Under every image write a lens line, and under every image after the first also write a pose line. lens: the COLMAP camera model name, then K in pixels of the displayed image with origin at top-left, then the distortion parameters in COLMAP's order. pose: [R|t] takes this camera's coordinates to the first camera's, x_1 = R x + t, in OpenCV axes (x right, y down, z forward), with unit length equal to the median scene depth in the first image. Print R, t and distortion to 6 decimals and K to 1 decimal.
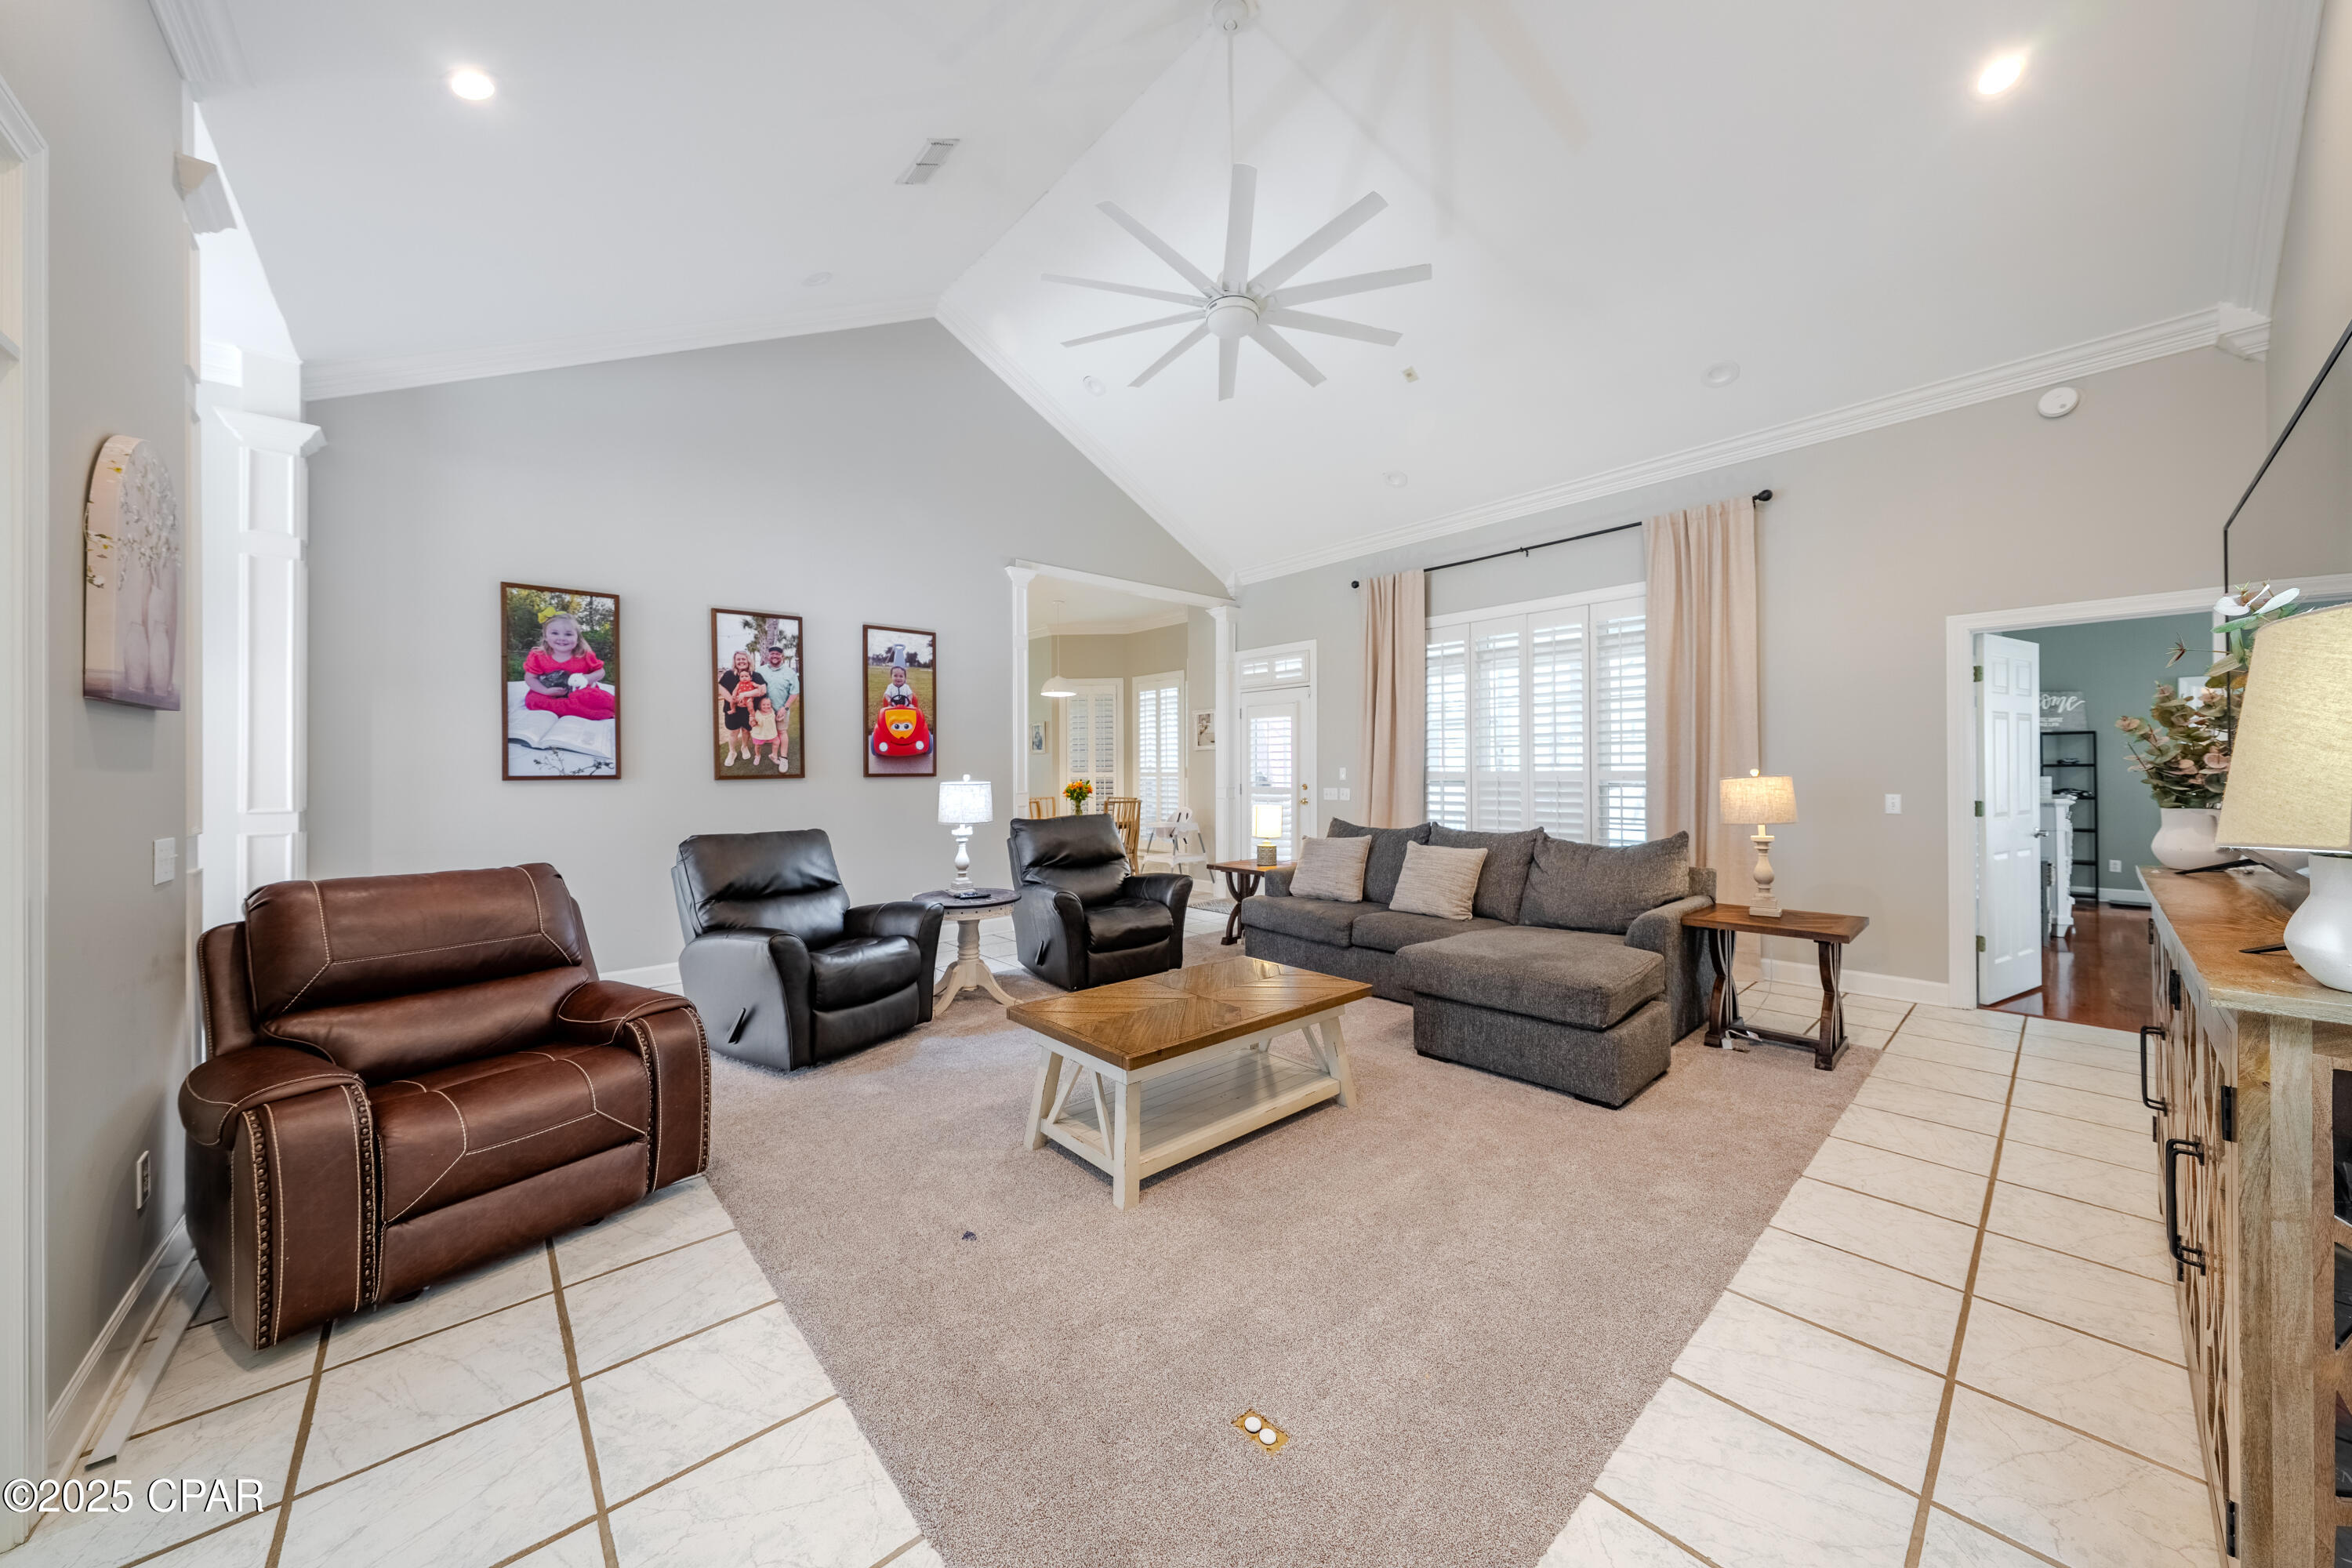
lens RADIAL K [[799.1, 0, 1168.3], [0, 799.1, 767.7], [0, 0, 1]] dist [0.000378, 0.000067]
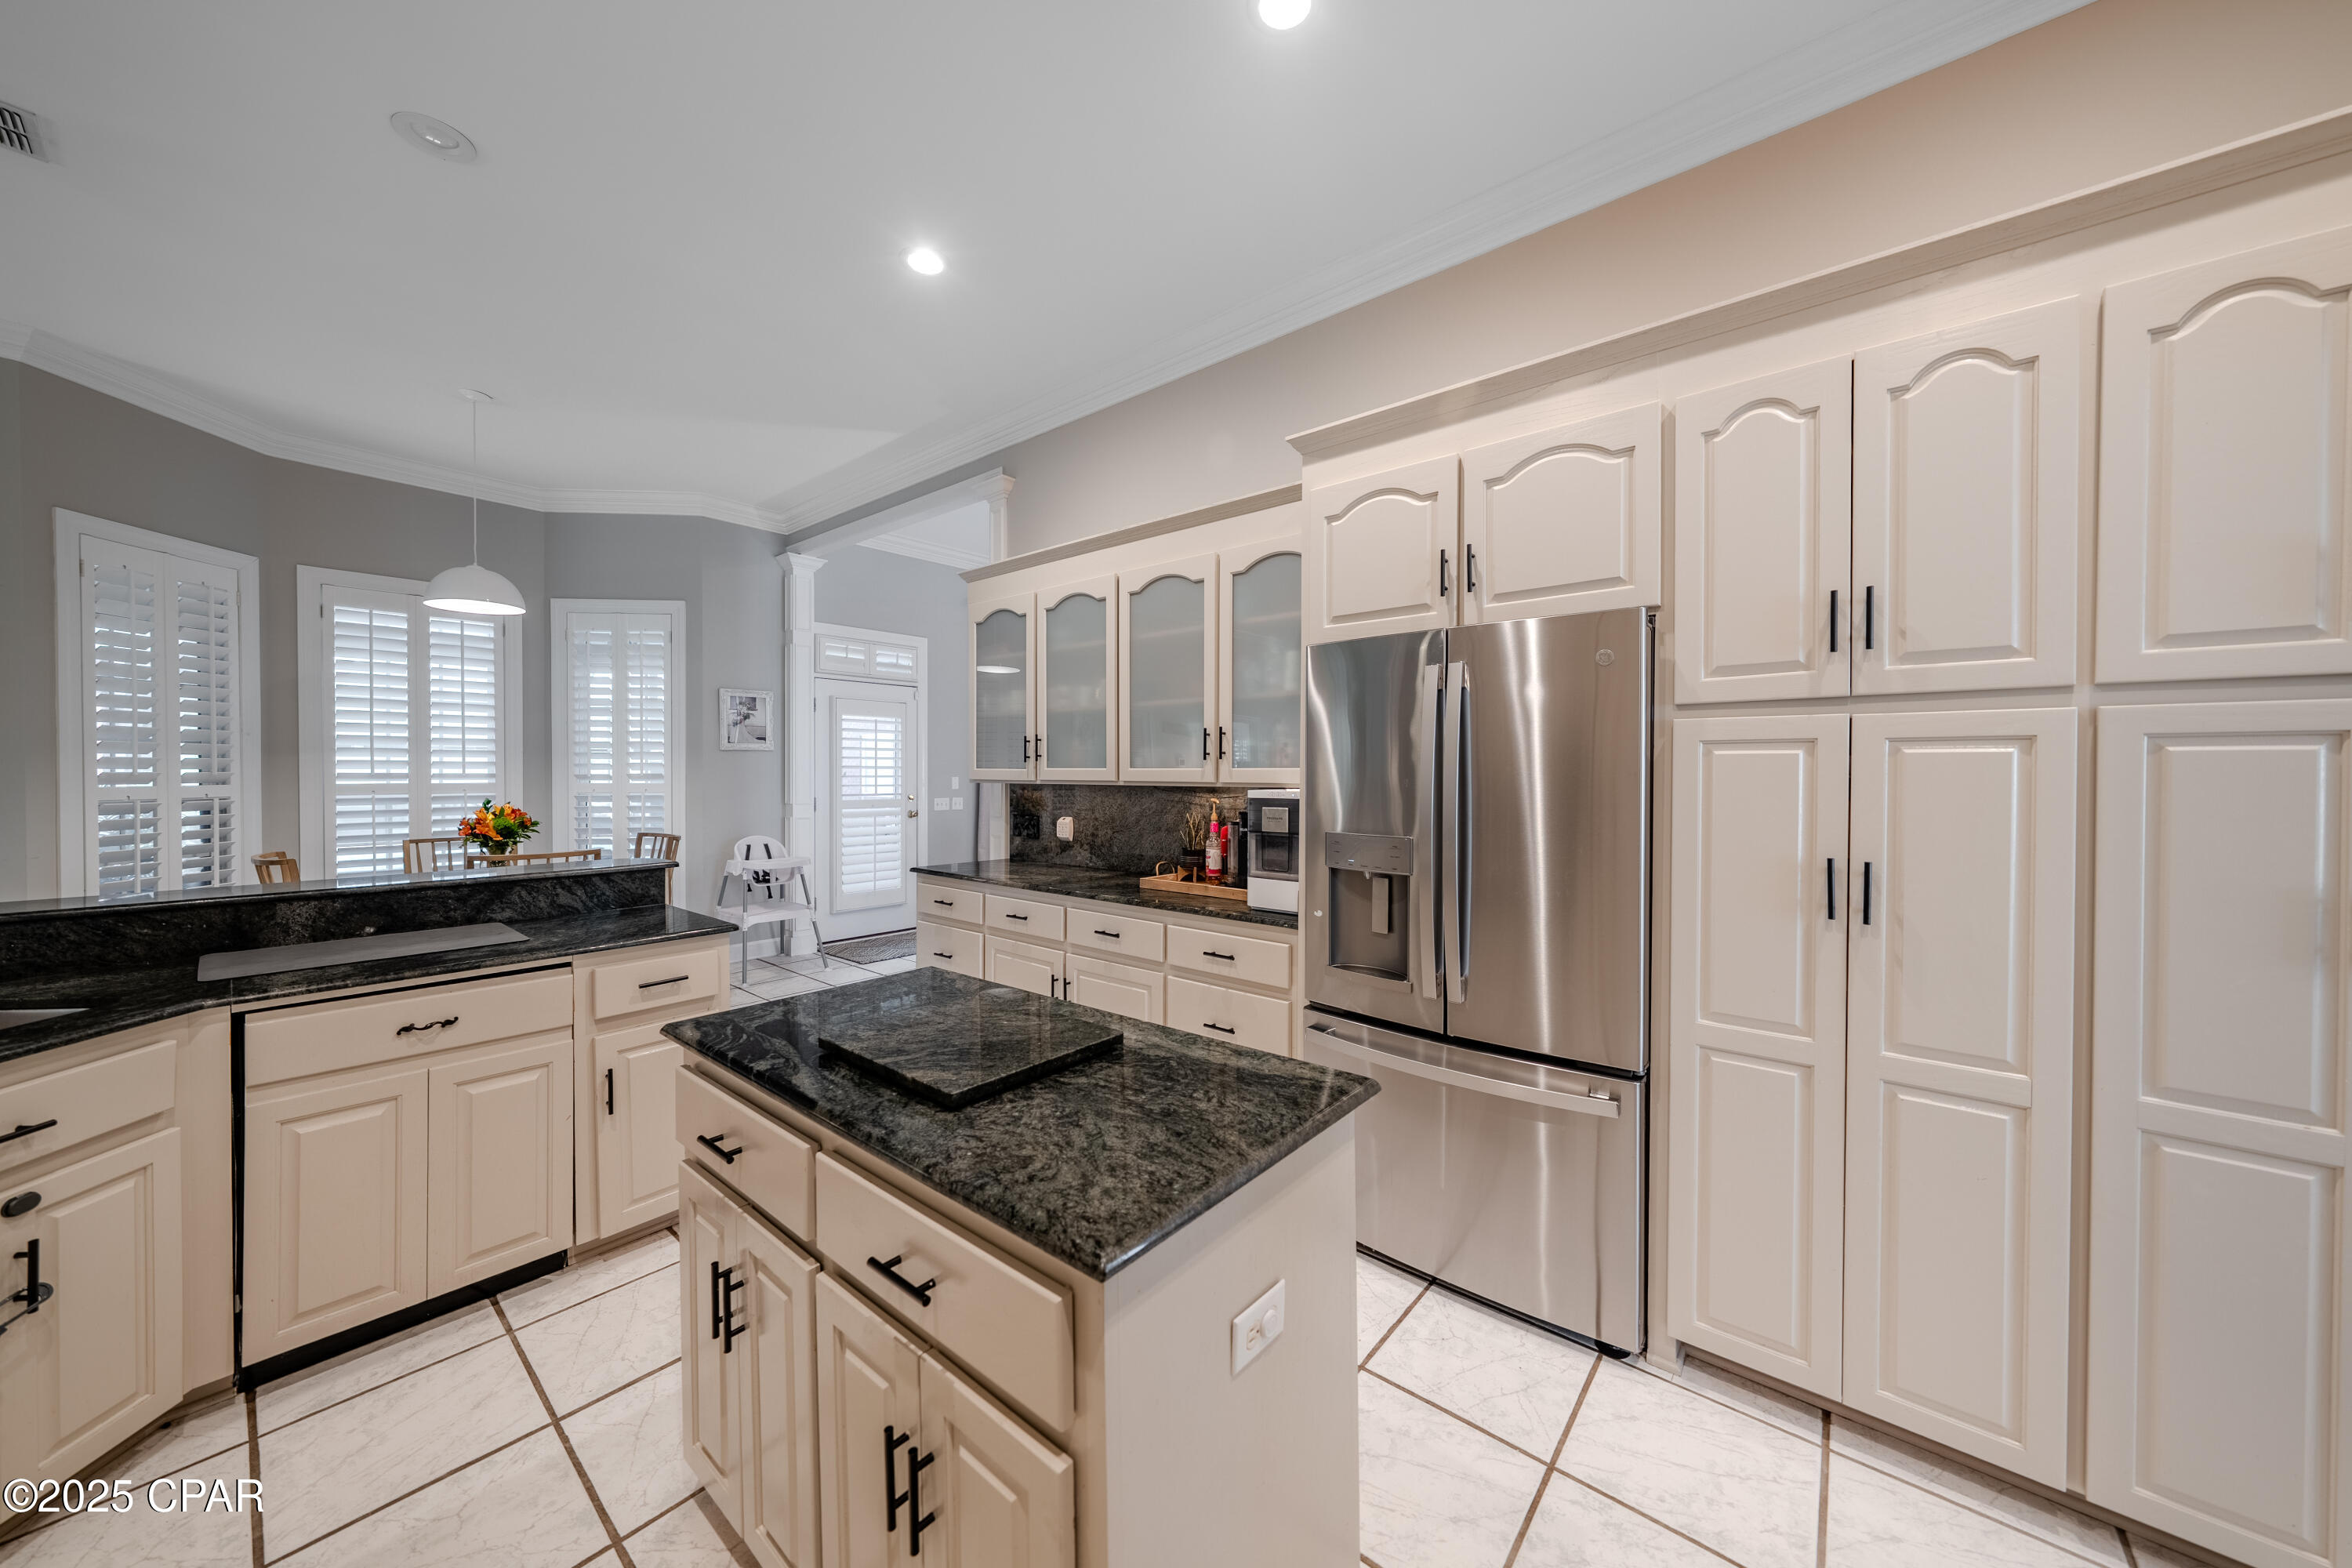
lens RADIAL K [[801.3, 0, 1175.1], [0, 801.3, 780.7], [0, 0, 1]] dist [0.001003, 0.000240]
pose [[-0.148354, -0.007333, 0.988907, -0.891431], [-0.005906, 0.999961, 0.006529, -0.003609], [-0.988917, -0.004872, -0.148392, 0.973894]]
